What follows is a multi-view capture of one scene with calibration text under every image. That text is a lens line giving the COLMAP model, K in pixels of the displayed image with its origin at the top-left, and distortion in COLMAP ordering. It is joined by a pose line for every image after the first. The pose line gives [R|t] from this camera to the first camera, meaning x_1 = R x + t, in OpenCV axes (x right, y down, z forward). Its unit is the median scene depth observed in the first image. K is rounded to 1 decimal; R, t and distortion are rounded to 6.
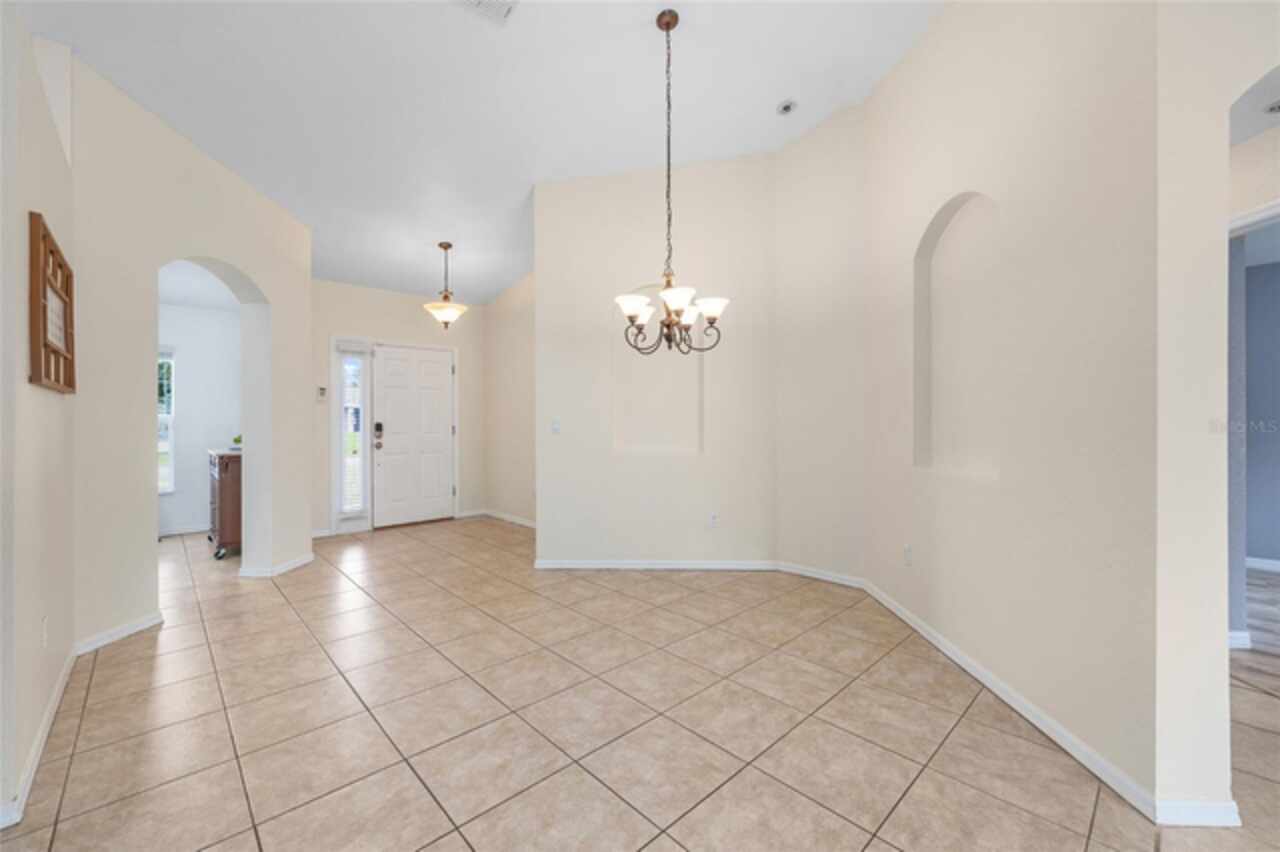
lens RADIAL K [[513.8, 0, 640.0], [0, 513.8, 426.0], [0, 0, 1]] dist [0.000896, 0.000228]
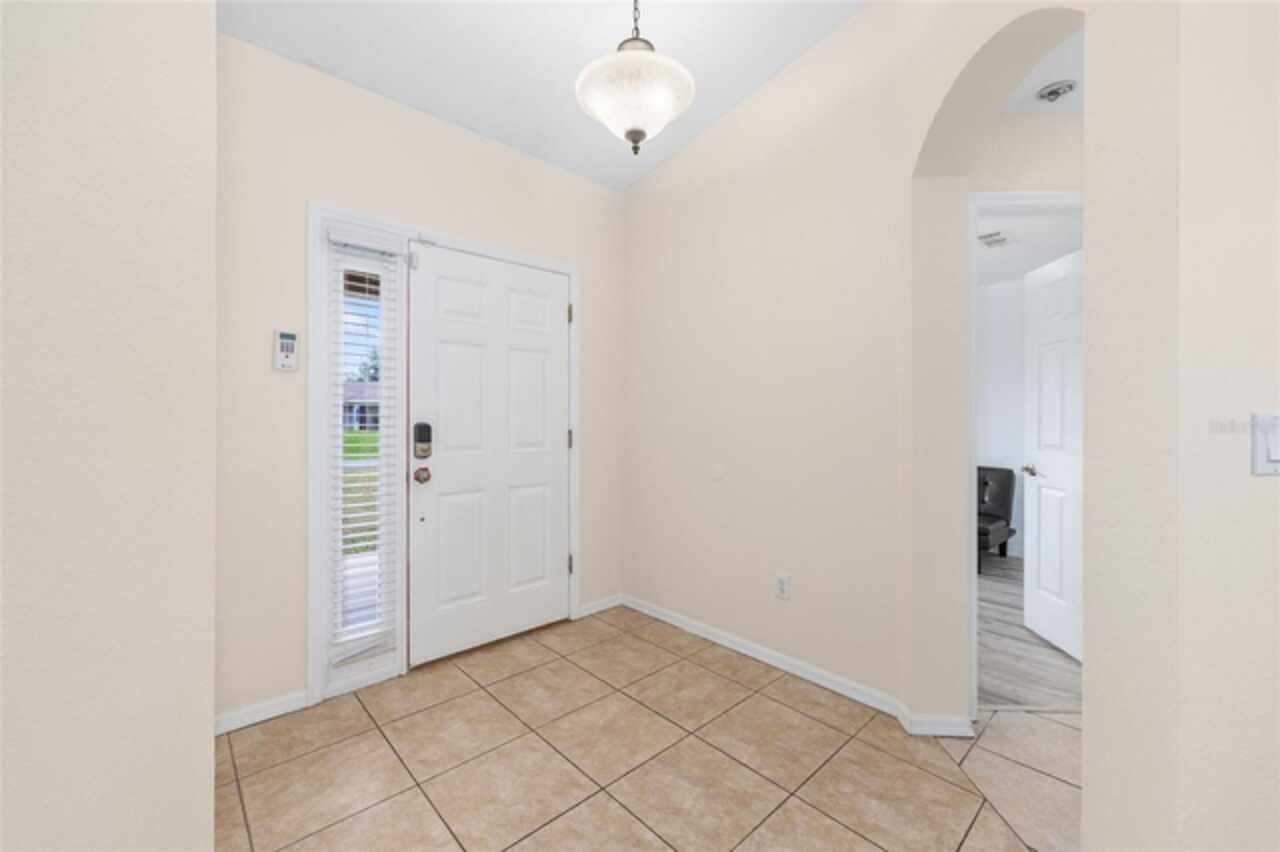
lens RADIAL K [[513.8, 0, 640.0], [0, 513.8, 426.0], [0, 0, 1]] dist [0.000896, 0.000228]
pose [[0.999870, 0.003915, -0.015622, -0.317361], [-0.003847, 0.999983, 0.004411, -0.006301], [0.015639, -0.004350, 0.999868, 0.567093]]
